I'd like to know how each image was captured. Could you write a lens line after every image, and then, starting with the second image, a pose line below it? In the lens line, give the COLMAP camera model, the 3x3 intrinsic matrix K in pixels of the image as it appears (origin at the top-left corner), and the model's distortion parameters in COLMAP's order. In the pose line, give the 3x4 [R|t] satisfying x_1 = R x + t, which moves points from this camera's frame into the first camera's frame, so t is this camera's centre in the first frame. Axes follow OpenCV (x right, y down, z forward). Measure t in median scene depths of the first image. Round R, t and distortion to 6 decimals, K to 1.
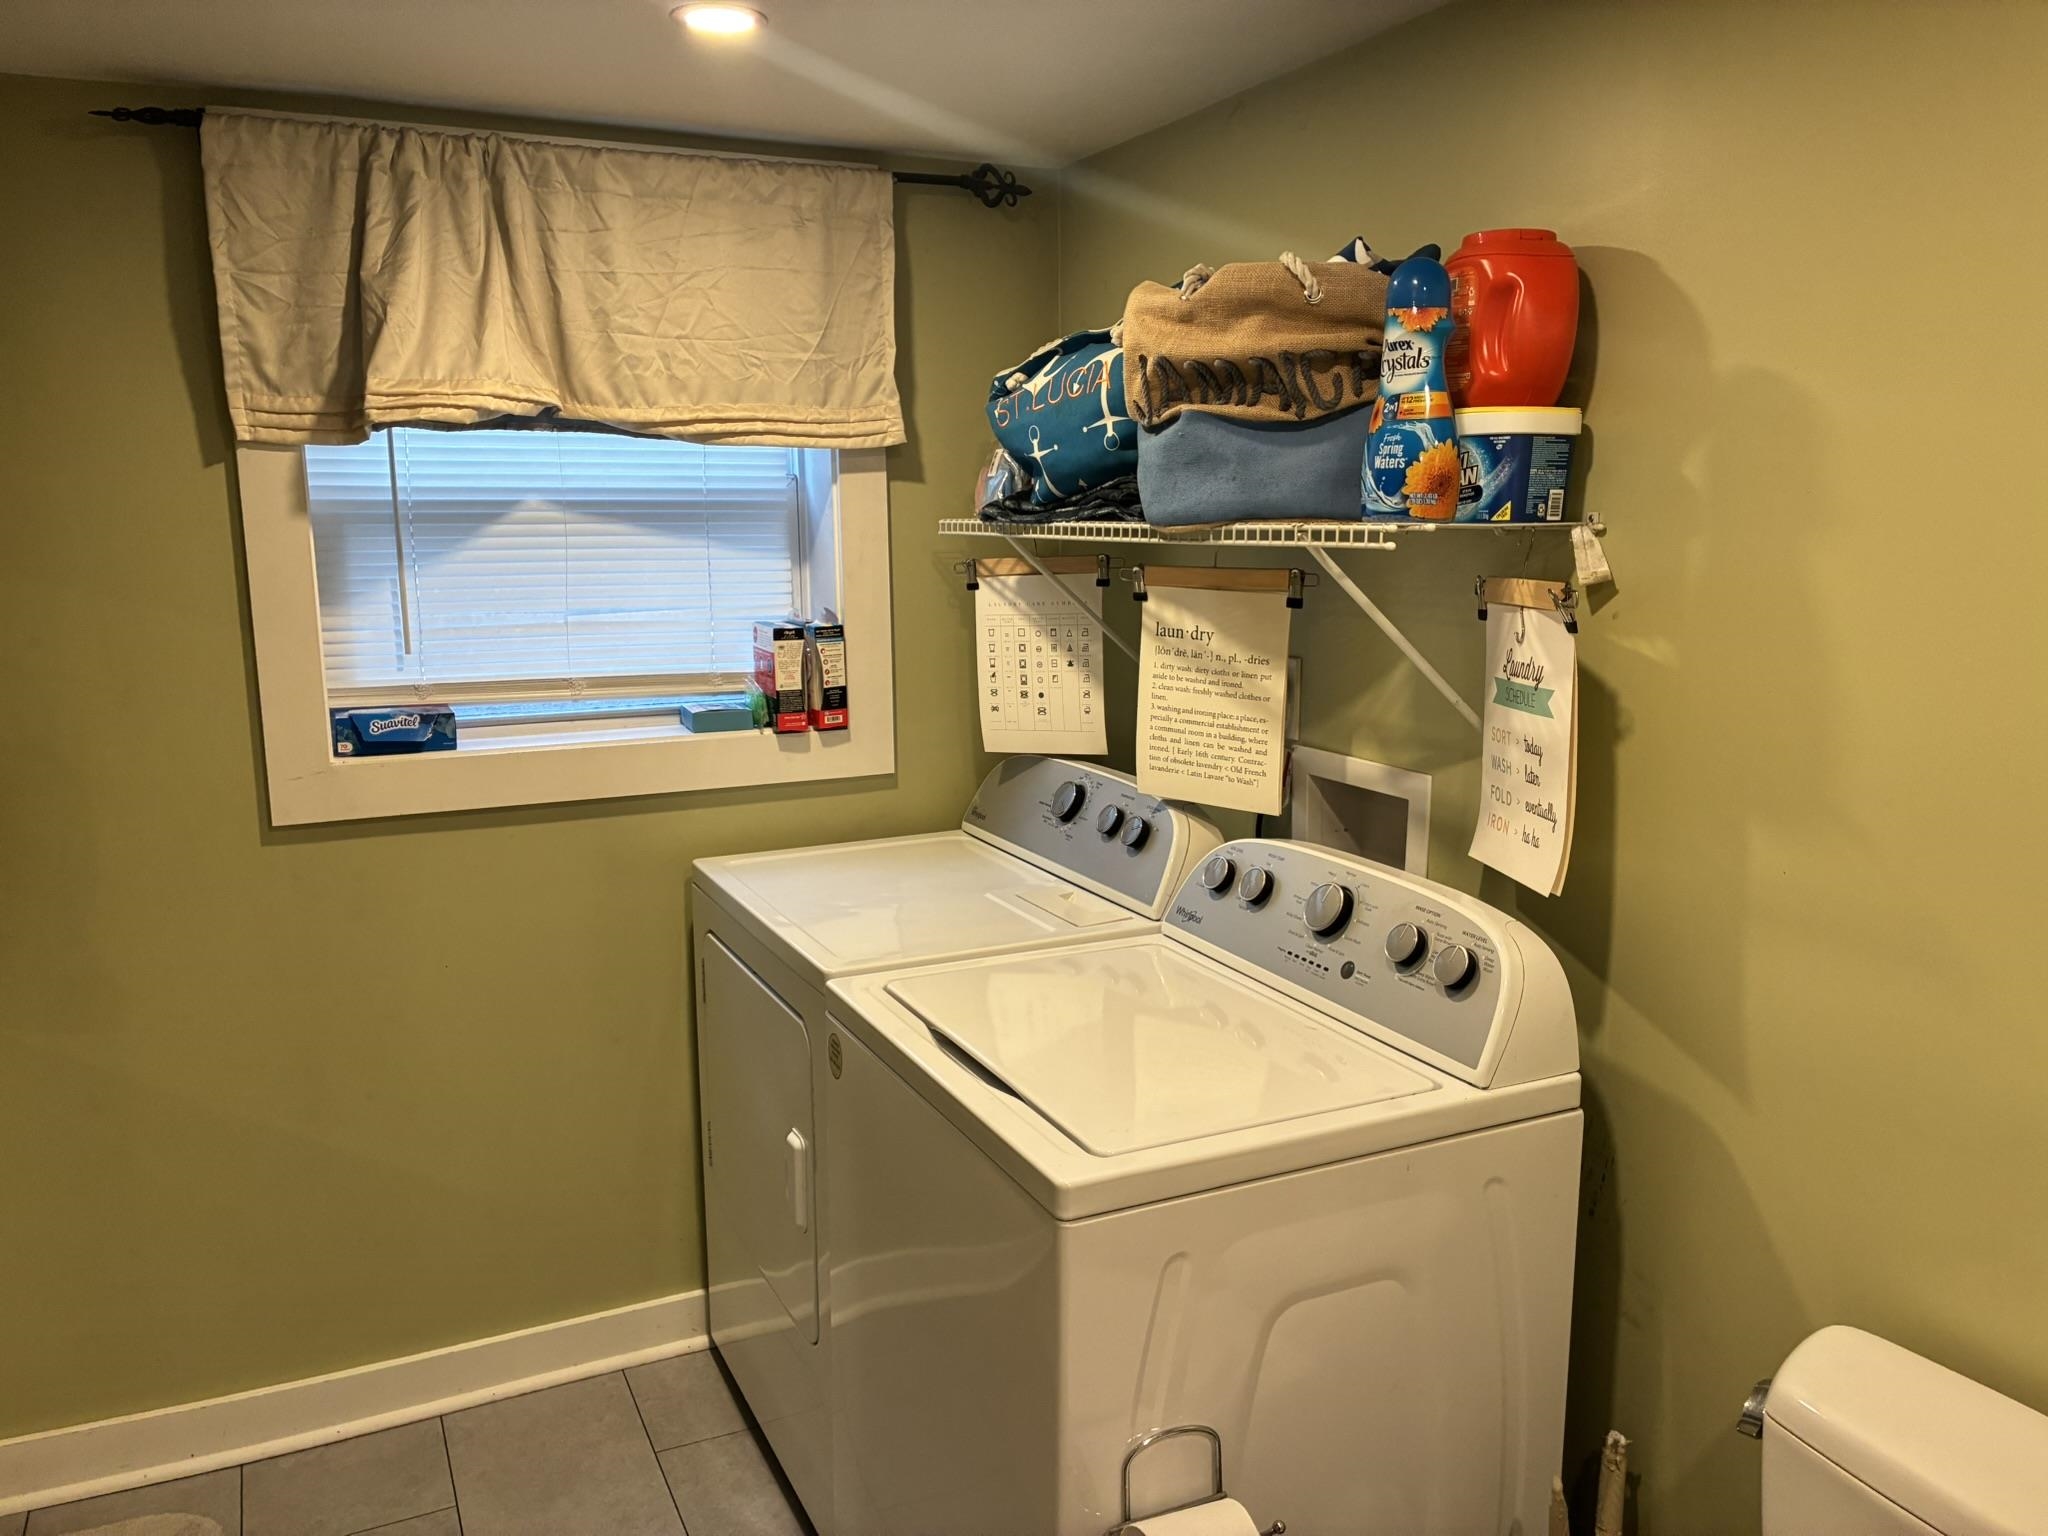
lens RADIAL K [[1543.6, 0, 1009.5], [0, 1543.6, 774.0], [0, 0, 1]] dist [0.061765, -0.078362]
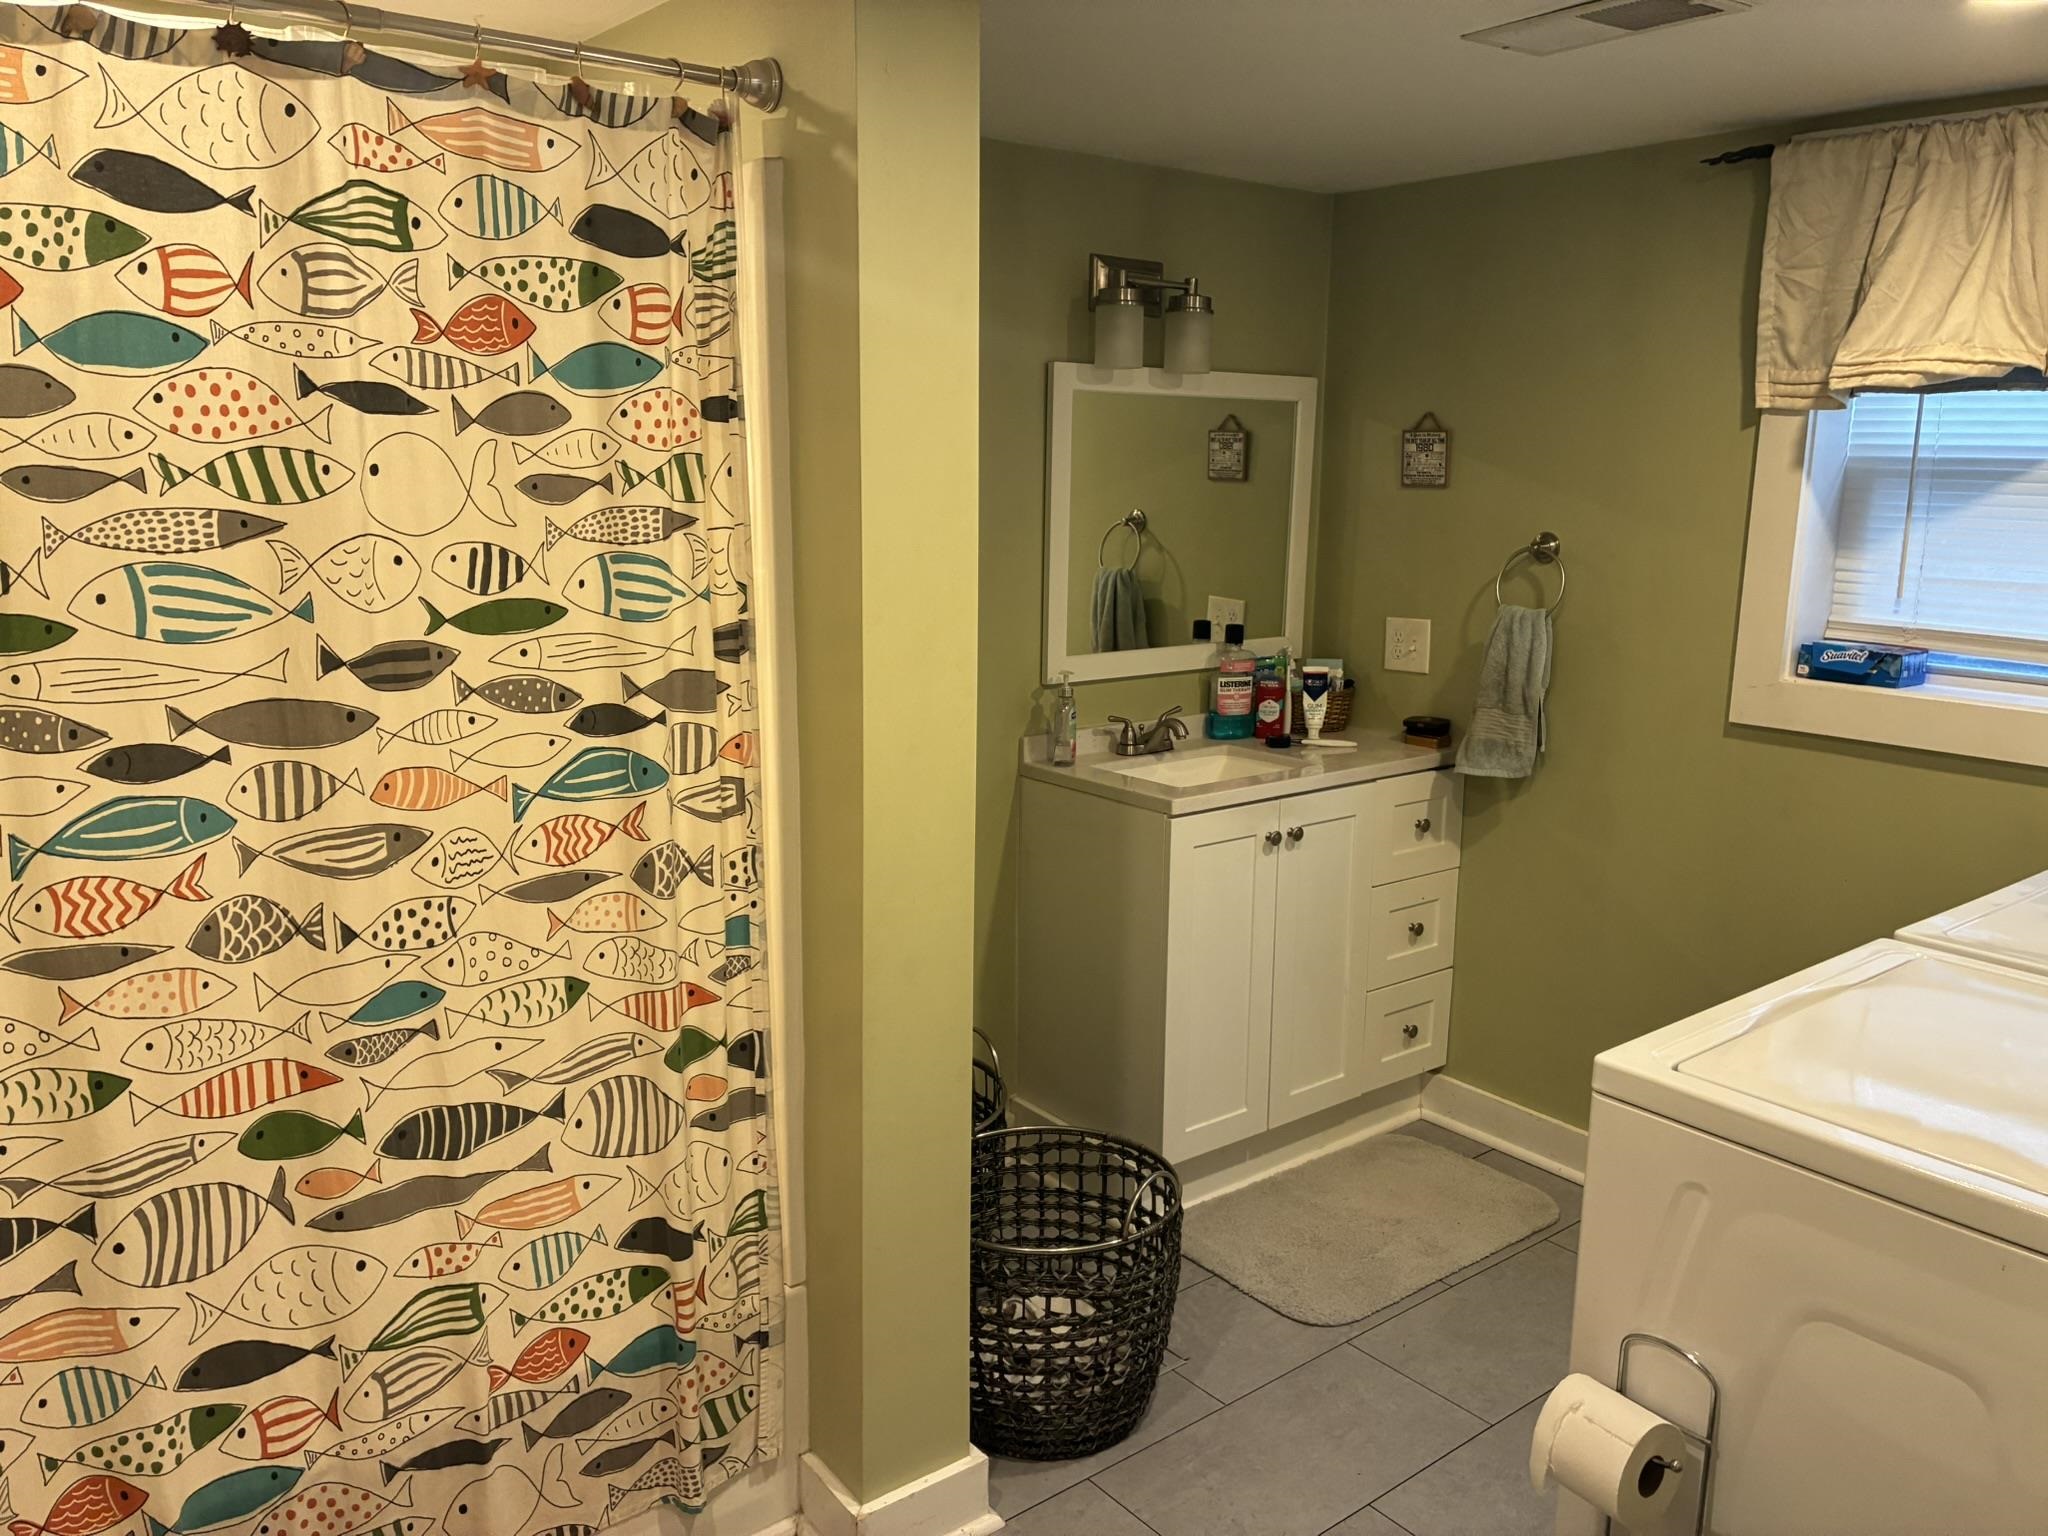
lens RADIAL K [[1543.6, 0, 1009.5], [0, 1543.6, 774.0], [0, 0, 1]] dist [0.061765, -0.078362]
pose [[0.213310, 0.206471, -0.954918, 0.623422], [-0.177741, 0.969304, 0.169878, -0.036625], [0.960681, 0.133491, 0.243460, 0.164267]]
